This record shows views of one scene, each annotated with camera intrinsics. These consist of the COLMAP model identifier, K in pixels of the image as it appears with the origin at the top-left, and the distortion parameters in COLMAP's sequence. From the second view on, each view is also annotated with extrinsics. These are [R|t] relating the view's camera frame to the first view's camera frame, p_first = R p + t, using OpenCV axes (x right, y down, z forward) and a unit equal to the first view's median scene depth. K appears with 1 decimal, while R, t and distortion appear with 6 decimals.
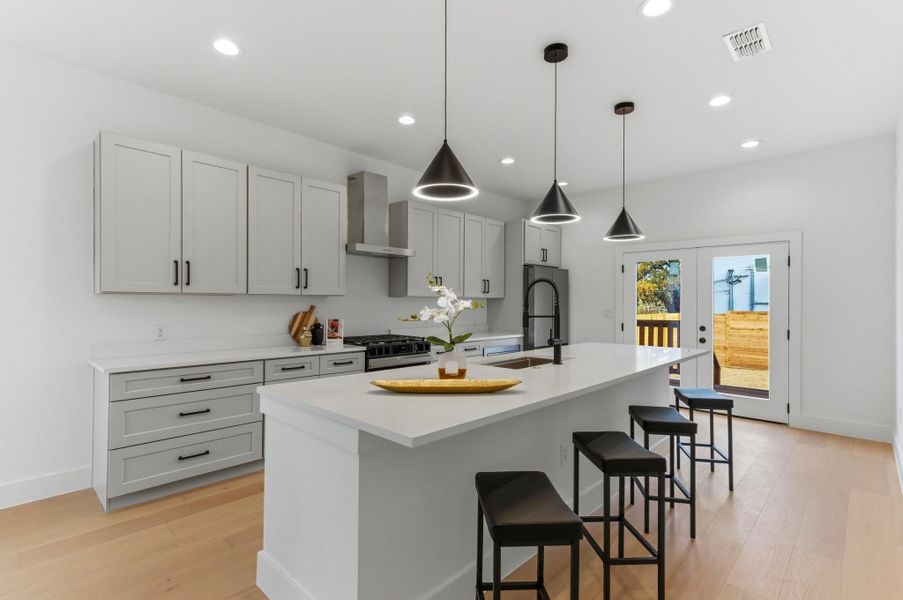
lens RADIAL K [[430.2, 0, 448.2], [0, 430.2, 302.5], [0, 0, 1]] dist [0.010902, 0.000324]
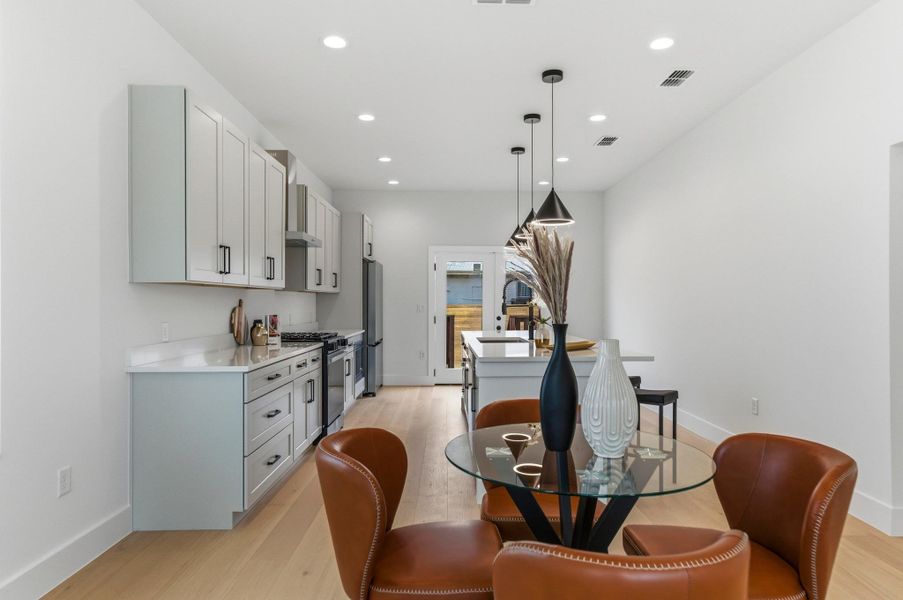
lens RADIAL K [[567.6, 0, 448.3], [0, 567.6, 300.8], [0, 0, 1]] dist [0.006436, 0.003387]
pose [[0.718603, -0.002501, 0.695416, -0.745909], [0.003063, 0.999995, 0.000431, 0.009592], [-0.695414, 0.001820, 0.718607, -0.081746]]
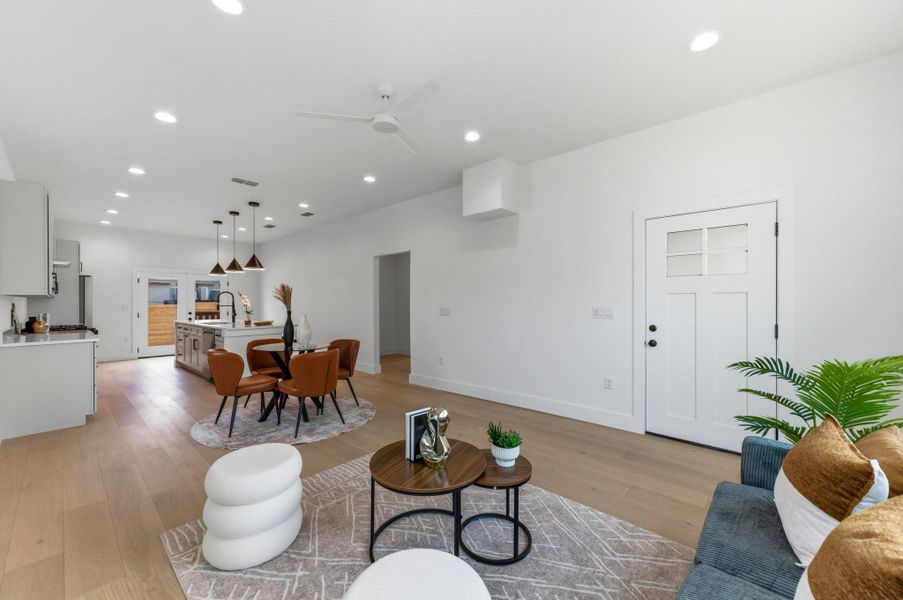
lens RADIAL K [[346.9, 0, 459.0], [0, 346.9, 303.8], [0, 0, 1]] dist [-0.004024, -0.001351]
pose [[-0.050189, -0.010649, 0.998683, -1.279707], [0.002001, 0.999940, 0.010763, -0.000300], [-0.998738, 0.002539, -0.050165, -0.221251]]
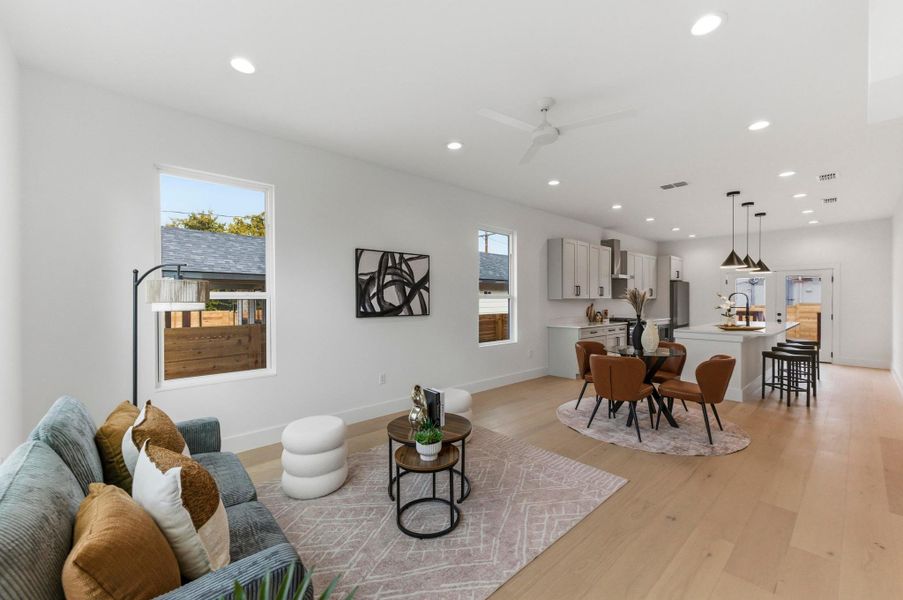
lens RADIAL K [[359.8, 0, 453.8], [0, 359.8, 304.7], [0, 0, 1]] dist [0.000467, 0.003466]
pose [[0.997208, -0.006369, -0.074407, -0.806294], [0.007342, 0.999891, 0.012816, -0.013681], [0.074317, -0.013326, 0.997146, -0.763532]]
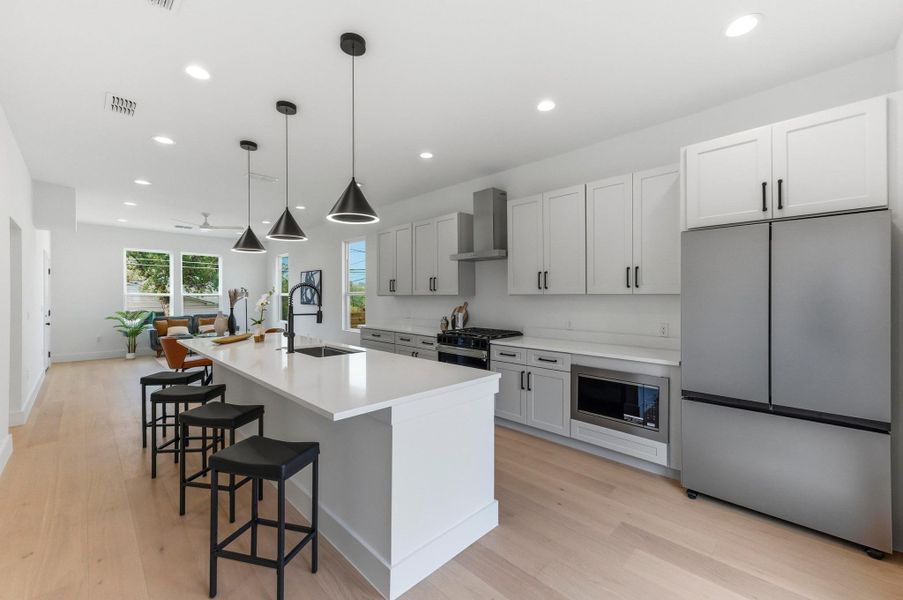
lens RADIAL K [[359.8, 0, 448.9], [0, 359.8, 301.6], [0, 0, 1]] dist [0.000467, 0.003466]
pose [[-0.011629, 0.006931, -0.999908, 0.788233], [-0.004254, 0.999967, 0.006981, -0.004261], [0.999923, 0.004335, -0.011599, 0.898339]]
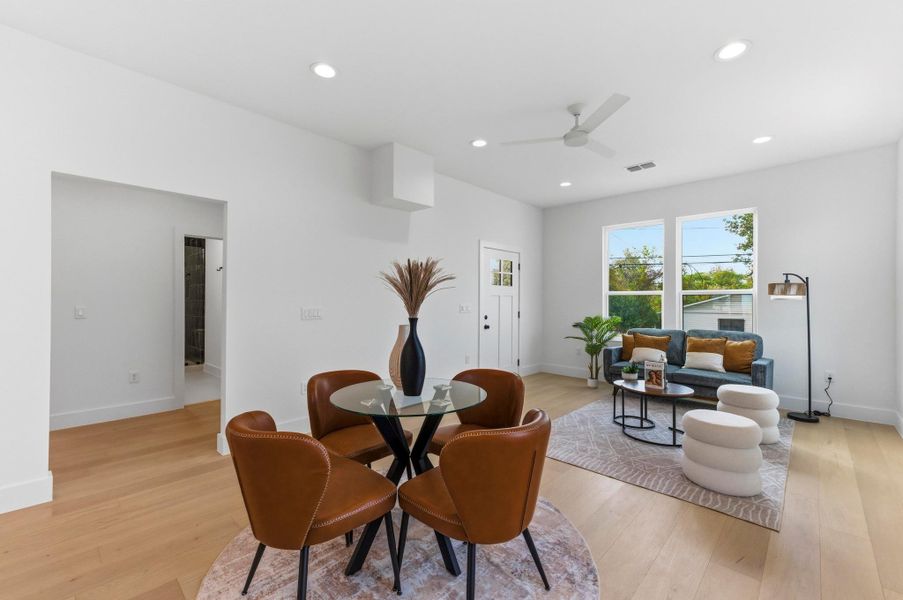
lens RADIAL K [[378.8, 0, 453.5], [0, 378.8, 302.5], [0, 0, 1]] dist [0.010692, -0.000467]
pose [[-0.999675, -0.011852, 0.022577, -0.478700], [-0.011669, 0.999898, 0.008228, 0.006229], [-0.022673, 0.007962, -0.999711, 0.575750]]
